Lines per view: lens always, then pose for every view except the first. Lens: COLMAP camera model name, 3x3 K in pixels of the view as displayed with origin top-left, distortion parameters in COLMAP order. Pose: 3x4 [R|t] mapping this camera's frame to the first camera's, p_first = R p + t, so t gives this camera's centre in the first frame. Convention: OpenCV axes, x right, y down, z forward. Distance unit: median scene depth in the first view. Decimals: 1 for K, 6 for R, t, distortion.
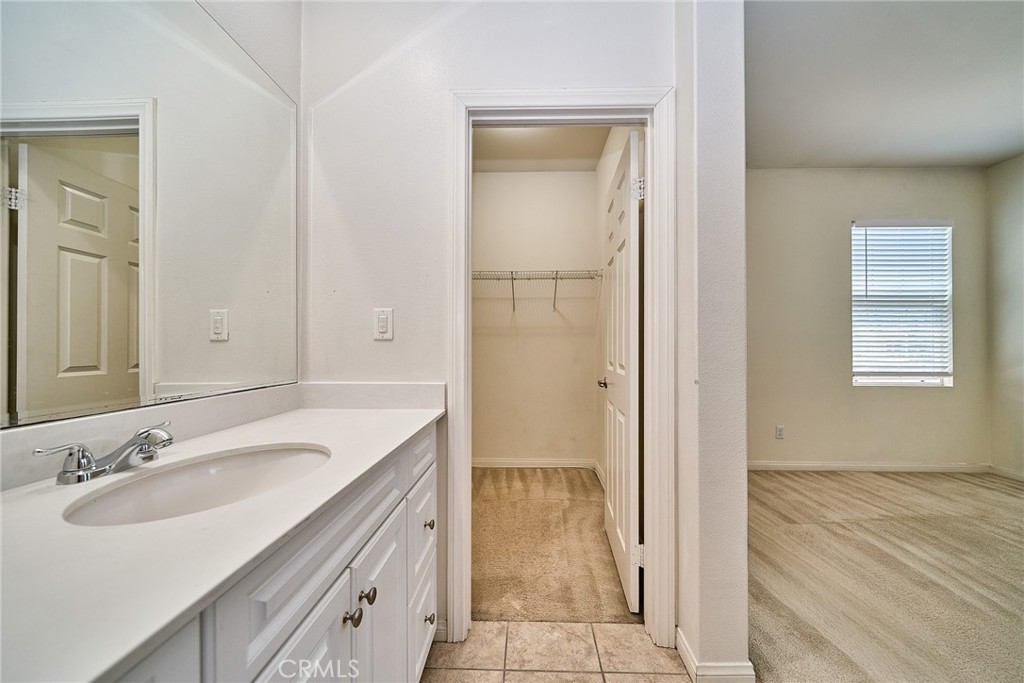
lens RADIAL K [[346.4, 0, 510.4], [0, 346.4, 349.0], [0, 0, 1]] dist [-0.003271, -0.000495]
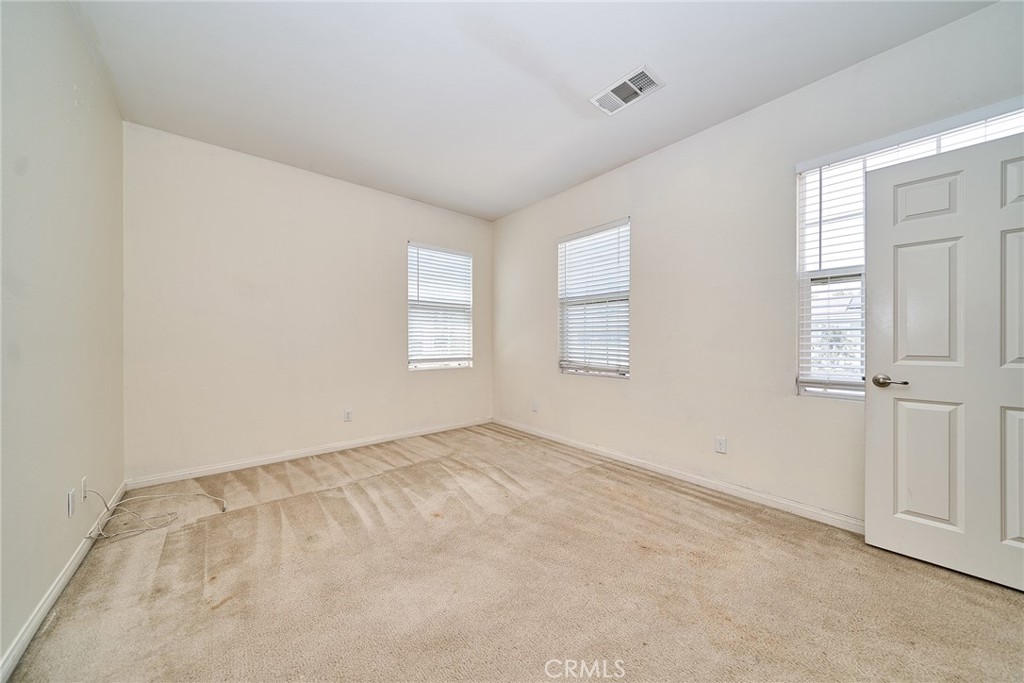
lens RADIAL K [[346.4, 0, 513.4], [0, 346.4, 342.1], [0, 0, 1]] dist [-0.003271, -0.000495]
pose [[0.740365, -0.003315, 0.672197, 0.423917], [0.009698, 0.999936, -0.005750, 0.012550], [-0.672135, 0.010776, 0.740350, -0.206306]]
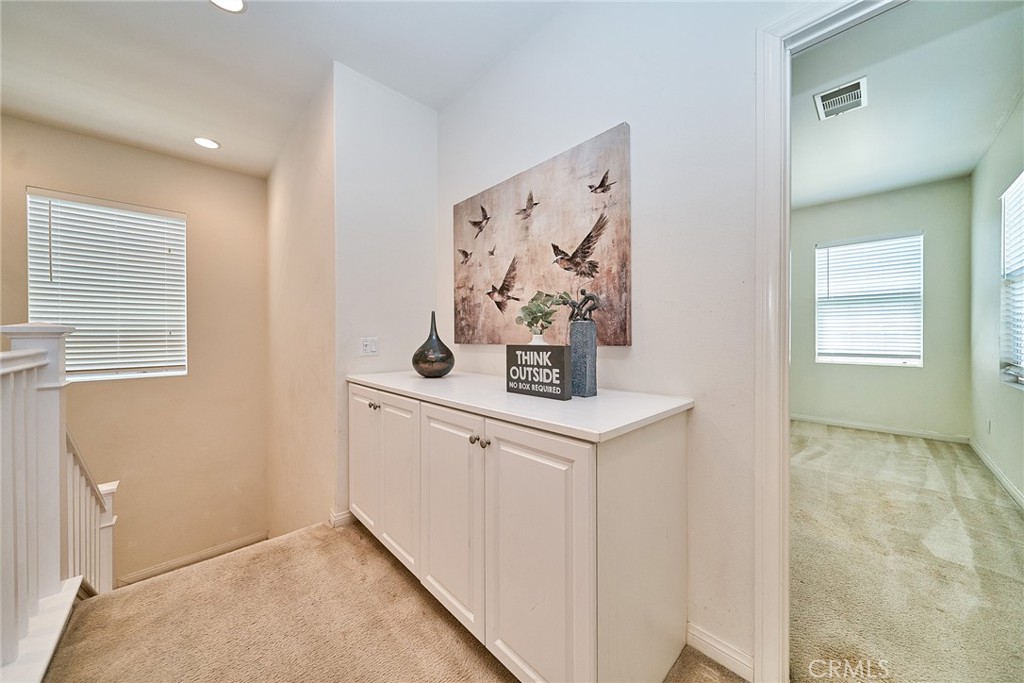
lens RADIAL K [[346.4, 0, 511.5], [0, 346.4, 336.6], [0, 0, 1]] dist [-0.003271, -0.000495]
pose [[0.716558, -0.001851, -0.697525, 1.097363], [-0.005915, 0.999944, -0.008730, 0.021534], [0.697502, 0.010382, 0.716507, -0.873749]]
